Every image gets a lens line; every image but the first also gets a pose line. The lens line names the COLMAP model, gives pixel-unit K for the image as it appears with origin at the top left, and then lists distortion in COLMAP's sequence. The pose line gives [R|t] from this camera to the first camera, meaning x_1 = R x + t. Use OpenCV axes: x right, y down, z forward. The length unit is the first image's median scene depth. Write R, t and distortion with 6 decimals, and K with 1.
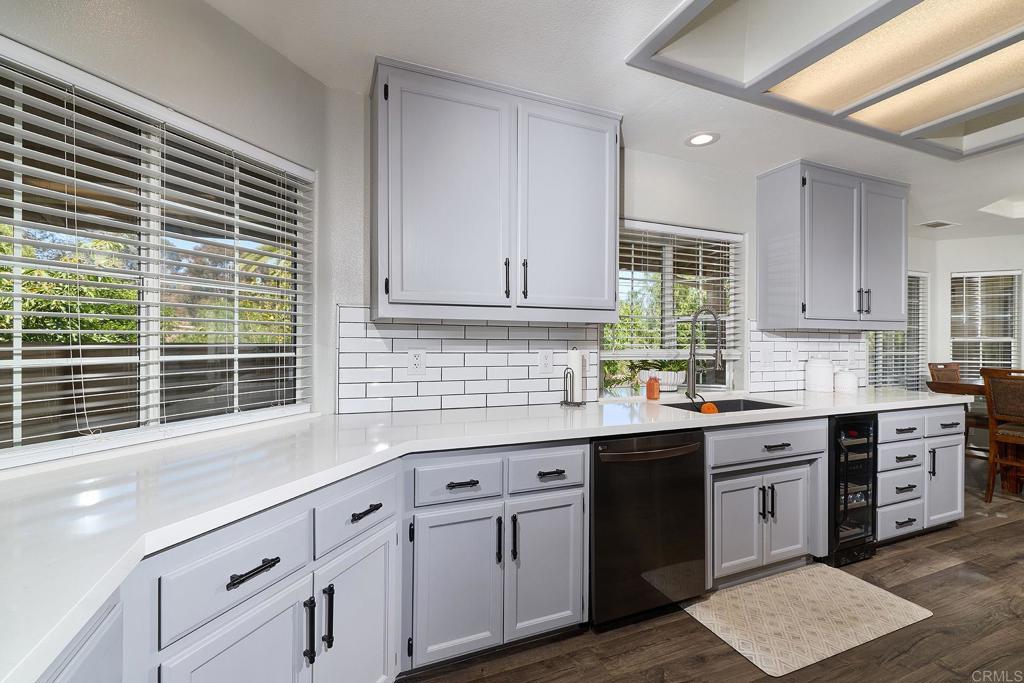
lens RADIAL K [[439.9, 0, 508.6], [0, 439.9, 342.0], [0, 0, 1]] dist [0.000105, -0.000741]
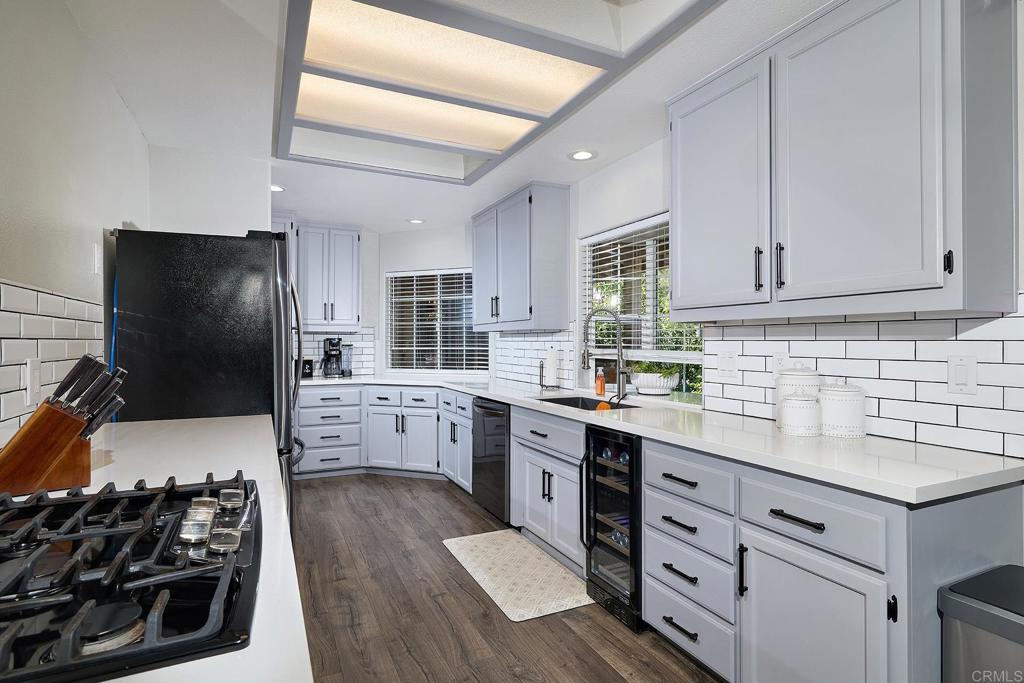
lens RADIAL K [[524.5, 0, 512.0], [0, 524.5, 341.5], [0, 0, 1]] dist [-0.001341, -0.000166]
pose [[0.055584, -0.005458, -0.998439, 2.116509], [-0.000233, 0.999985, -0.005479, 0.007347], [0.998454, 0.000538, 0.055582, 0.928429]]
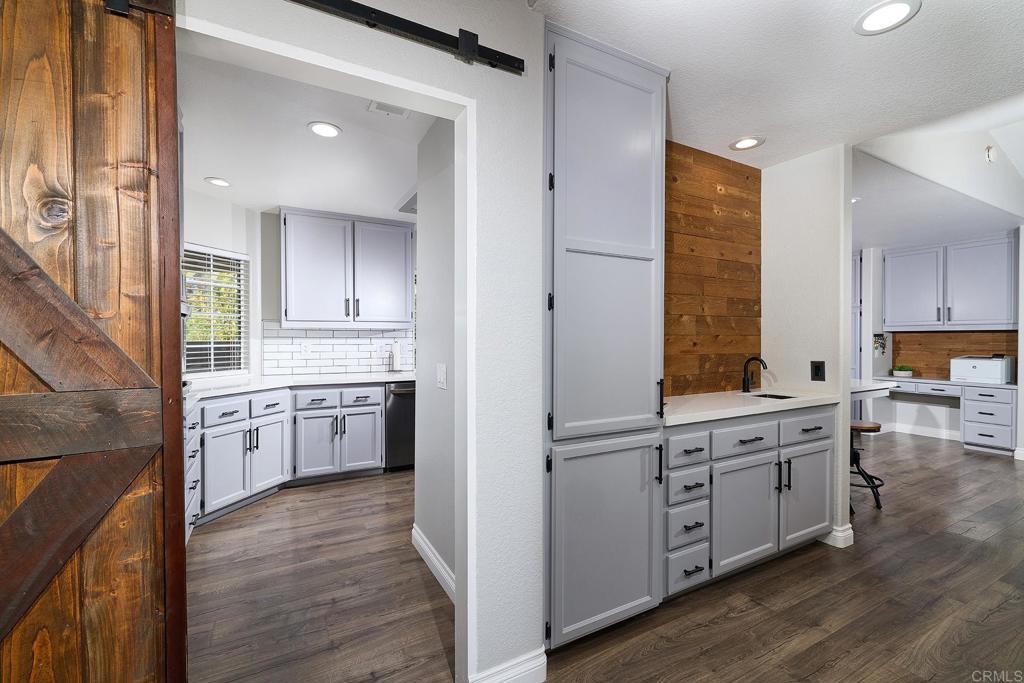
lens RADIAL K [[439.9, 0, 508.6], [0, 439.9, 342.0], [0, 0, 1]] dist [0.000105, -0.000741]
pose [[0.994760, -0.004726, 0.102125, 0.517039], [0.003997, 0.999965, 0.007344, 0.002405], [-0.102156, -0.006898, 0.994744, -1.099907]]
